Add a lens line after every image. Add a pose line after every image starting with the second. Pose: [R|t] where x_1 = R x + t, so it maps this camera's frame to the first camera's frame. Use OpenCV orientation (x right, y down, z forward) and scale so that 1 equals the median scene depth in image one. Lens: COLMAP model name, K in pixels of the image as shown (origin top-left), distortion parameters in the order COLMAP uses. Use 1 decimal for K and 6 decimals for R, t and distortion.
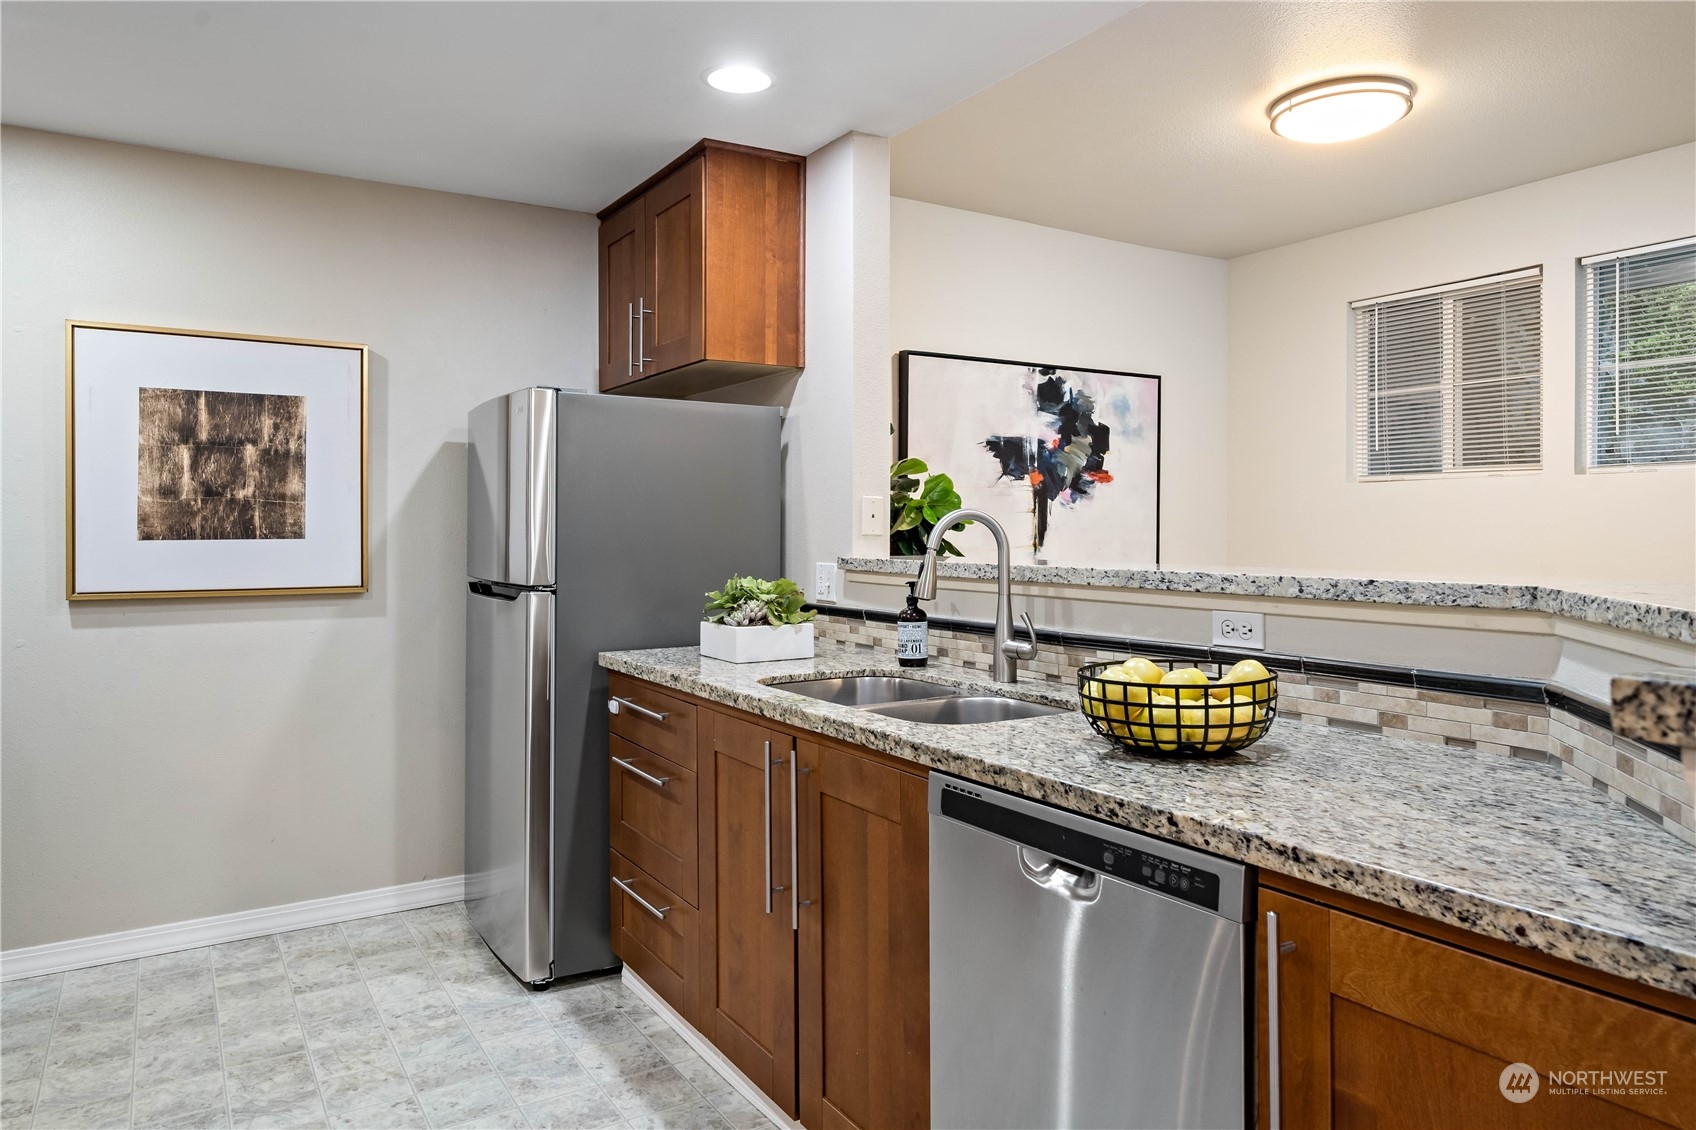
lens RADIAL K [[1136.6, 0, 862.8], [0, 1136.6, 522.7], [0, 0, 1]] dist [0.001355, -0.002260]
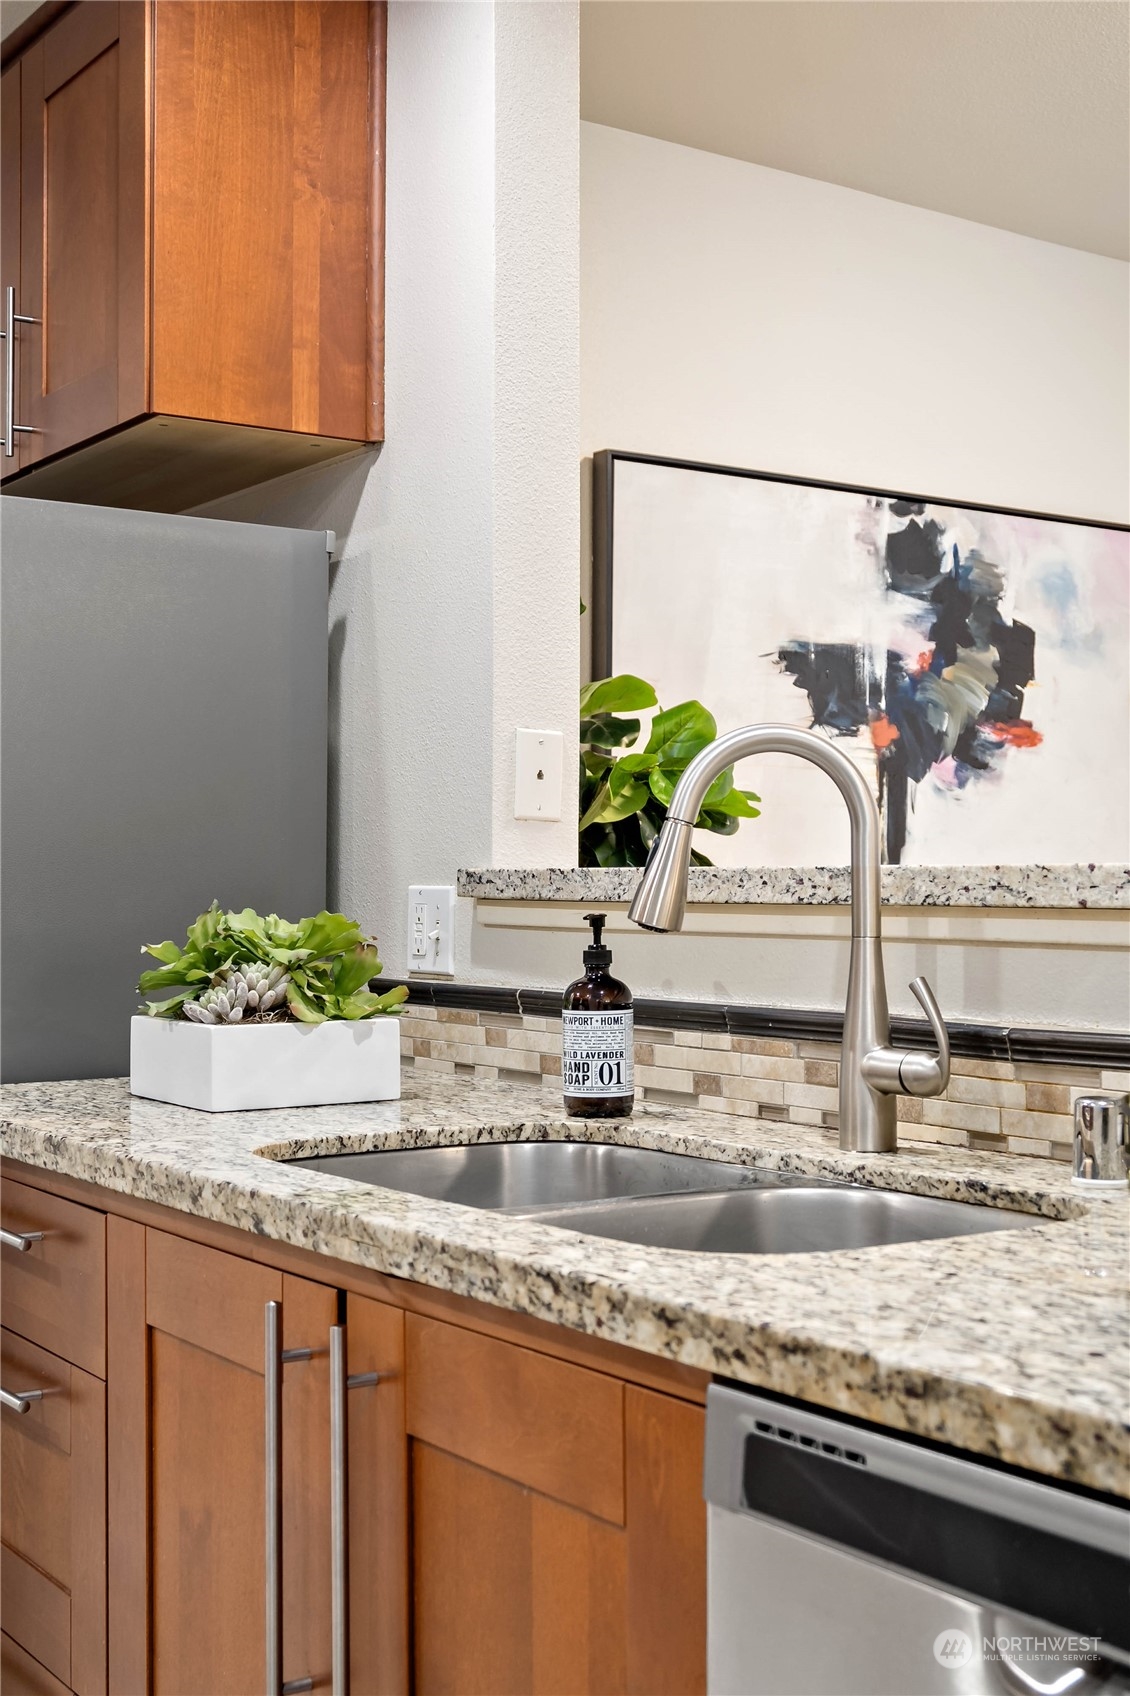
lens RADIAL K [[2113.3, 0, 572.7], [0, 2113.3, 860.2], [0, 0, 1]] dist [0.004202, 0.000000]
pose [[0.999561, 0.001468, 0.029607, -0.002257], [-0.001082, 0.999914, -0.013035, 0.036042], [-0.029624, 0.012997, 0.999477, 0.193374]]
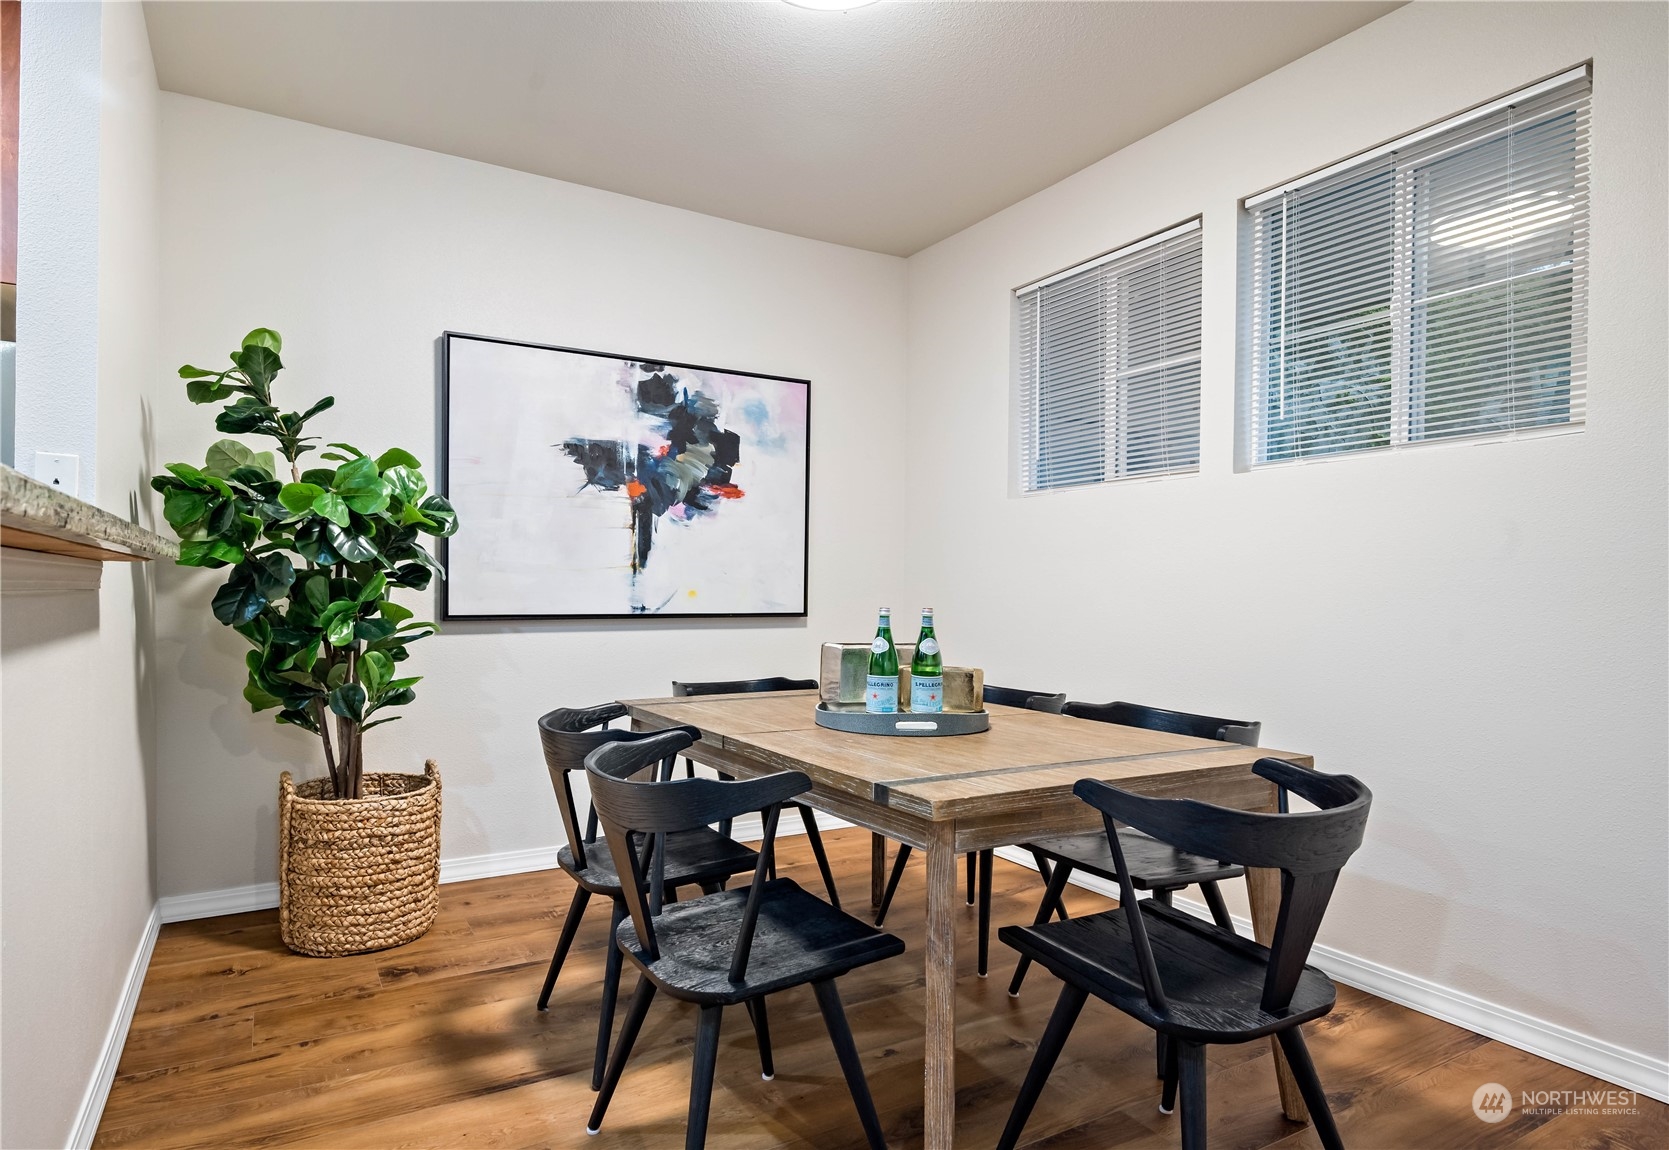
lens RADIAL K [[941.4, 0, 778.4], [0, 941.4, 589.2], [0, 0, 1]] dist [-0.000528, -0.000949]
pose [[0.998207, 0.012854, -0.058466, 0.445669], [-0.012454, 0.999896, 0.007213, 0.044928], [0.058553, -0.006472, 0.998263, 0.418791]]
